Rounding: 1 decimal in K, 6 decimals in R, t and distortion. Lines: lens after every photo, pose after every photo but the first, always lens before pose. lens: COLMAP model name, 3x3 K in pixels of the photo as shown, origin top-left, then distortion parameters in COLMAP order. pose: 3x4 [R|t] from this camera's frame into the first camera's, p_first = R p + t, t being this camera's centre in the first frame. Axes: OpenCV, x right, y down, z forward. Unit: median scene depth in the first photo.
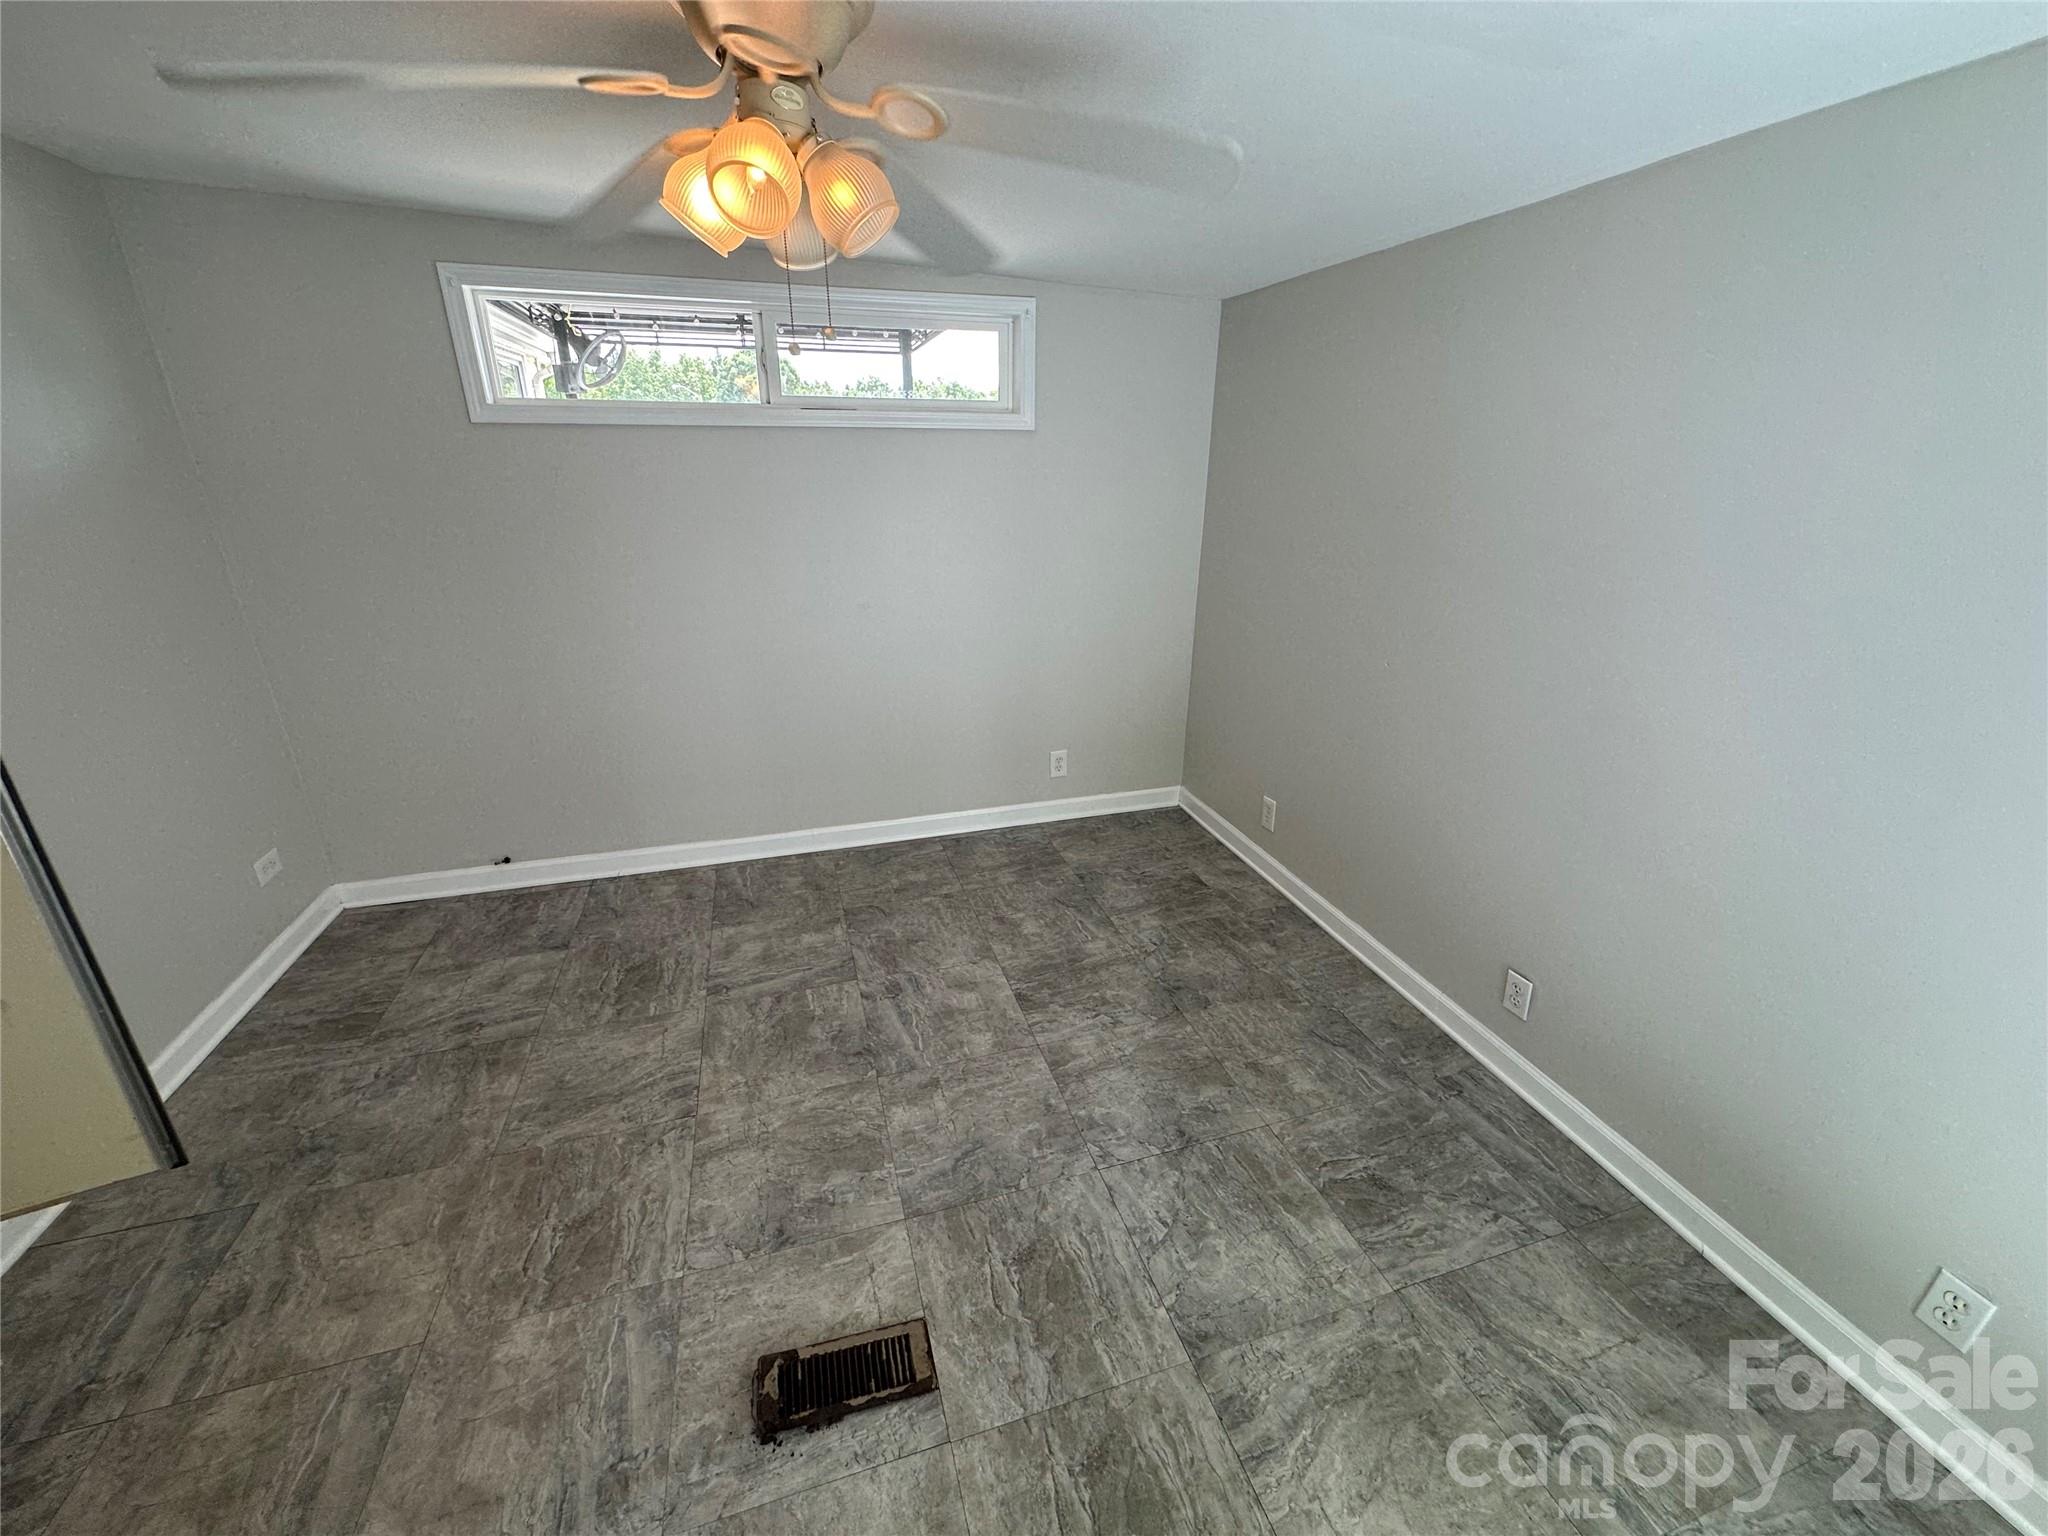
lens RADIAL K [[824.3, 0, 1025.5], [0, 824.3, 769.0], [0, 0, 1]] dist [-0.004466, 0.000979]
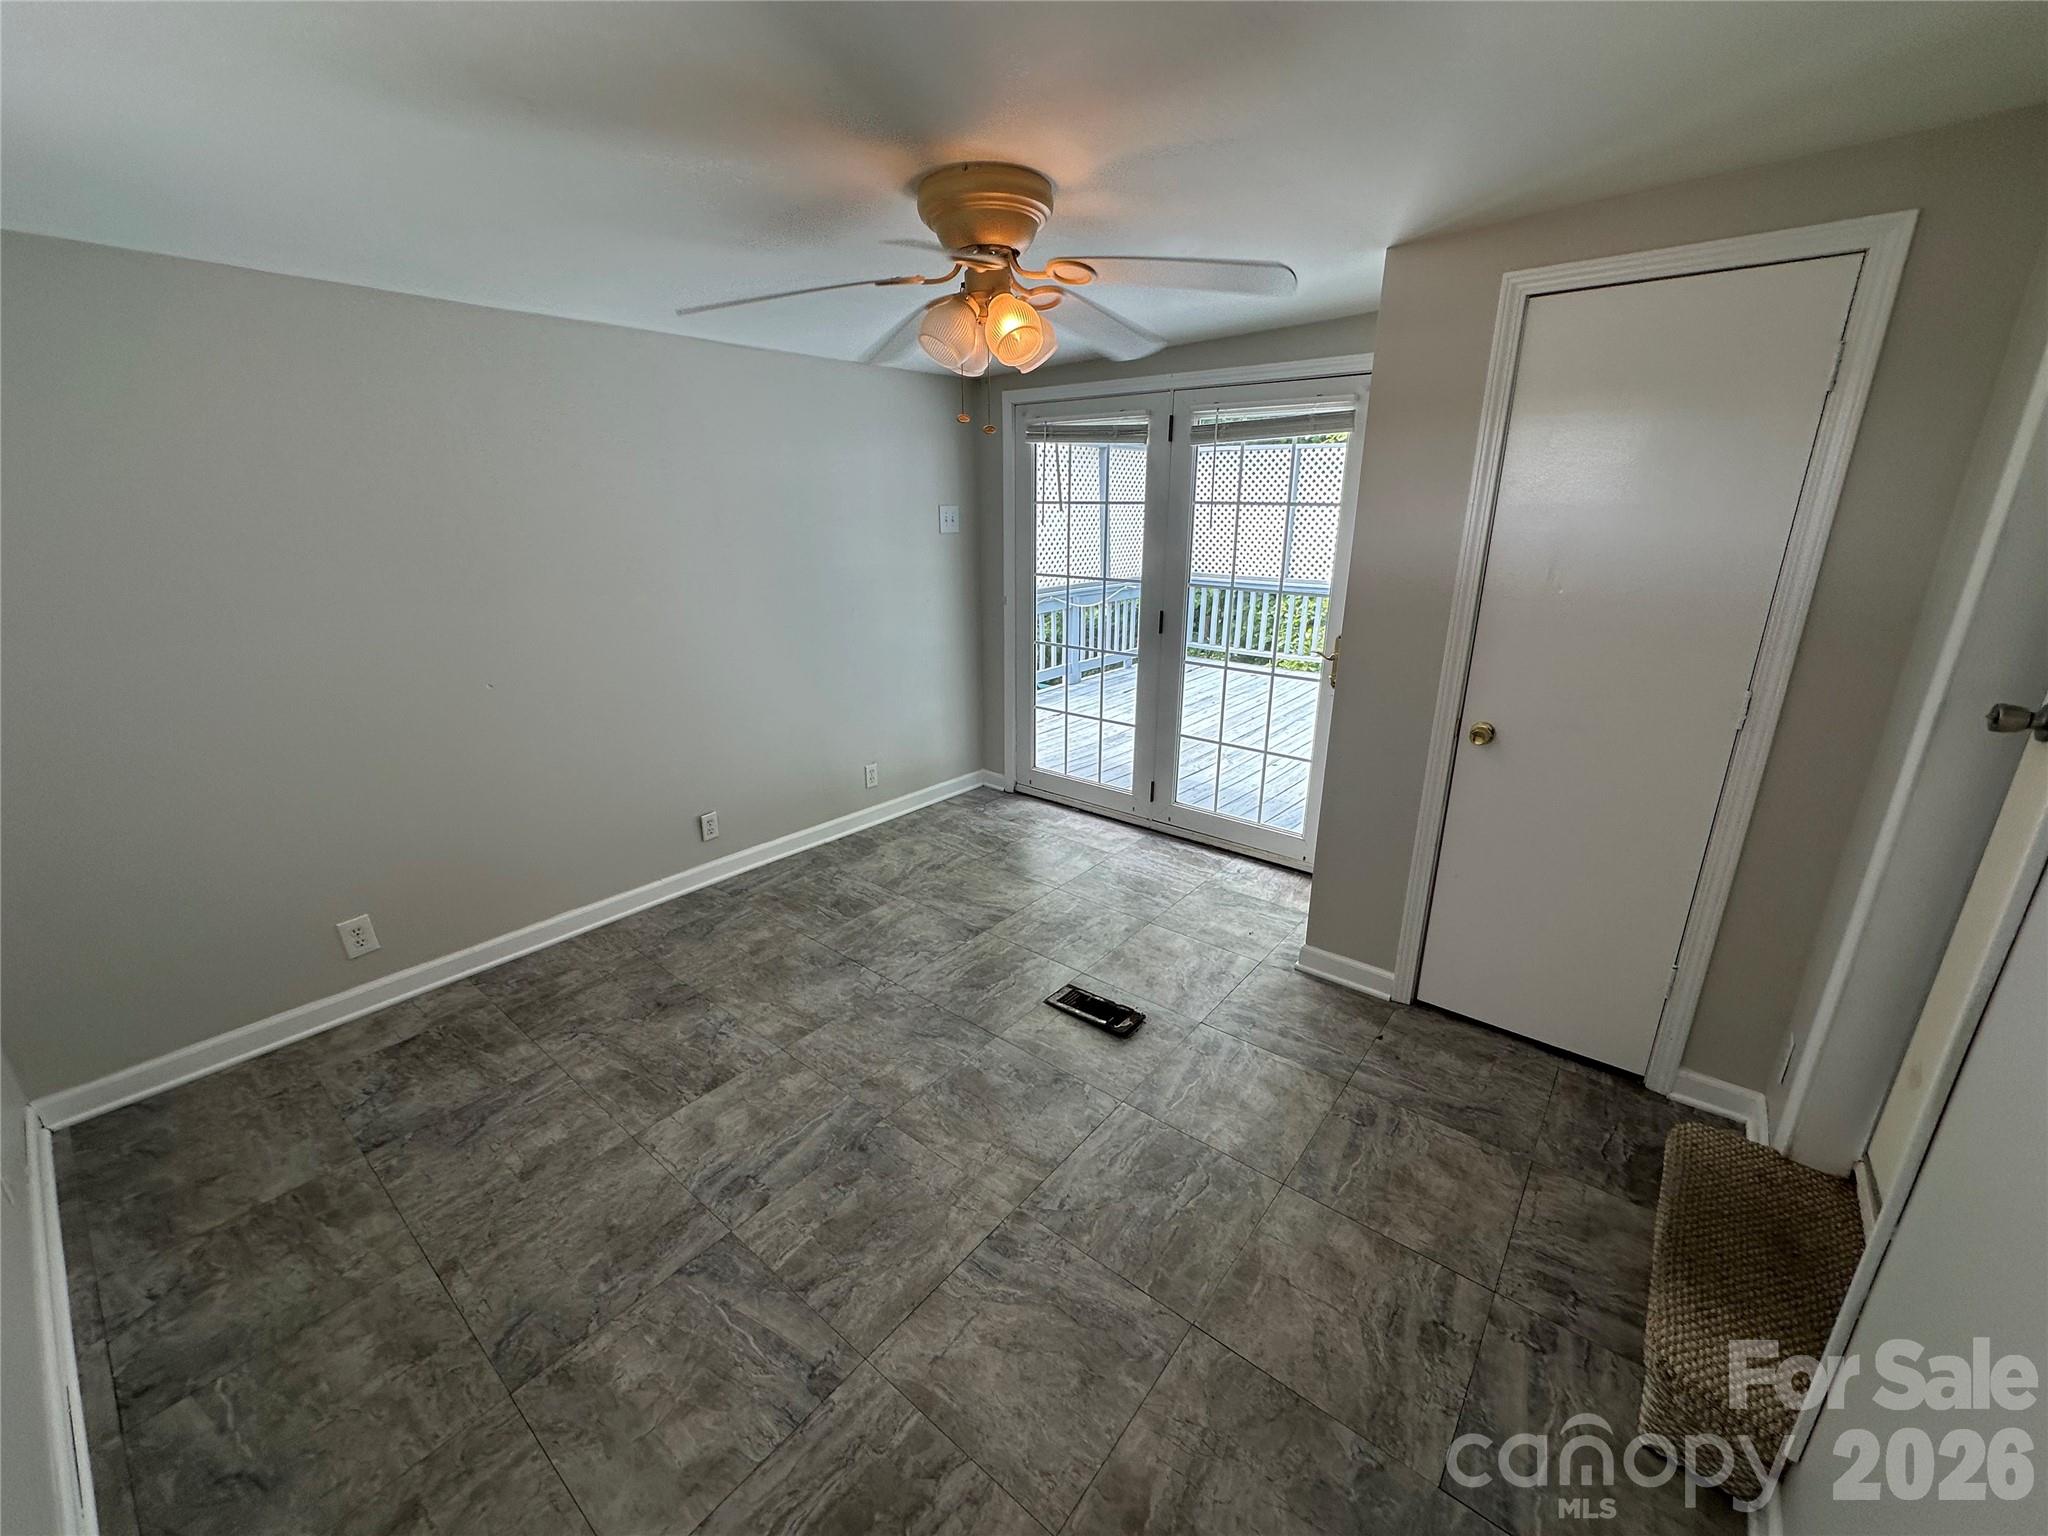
lens RADIAL K [[824.3, 0, 1025.6], [0, 824.3, 763.7], [0, 0, 1]] dist [-0.004466, 0.000979]
pose [[-0.558617, -0.262723, 0.786717, -0.979793], [0.290844, 0.826235, 0.482437, -0.423583], [-0.776760, 0.498310, -0.385138, 1.077630]]
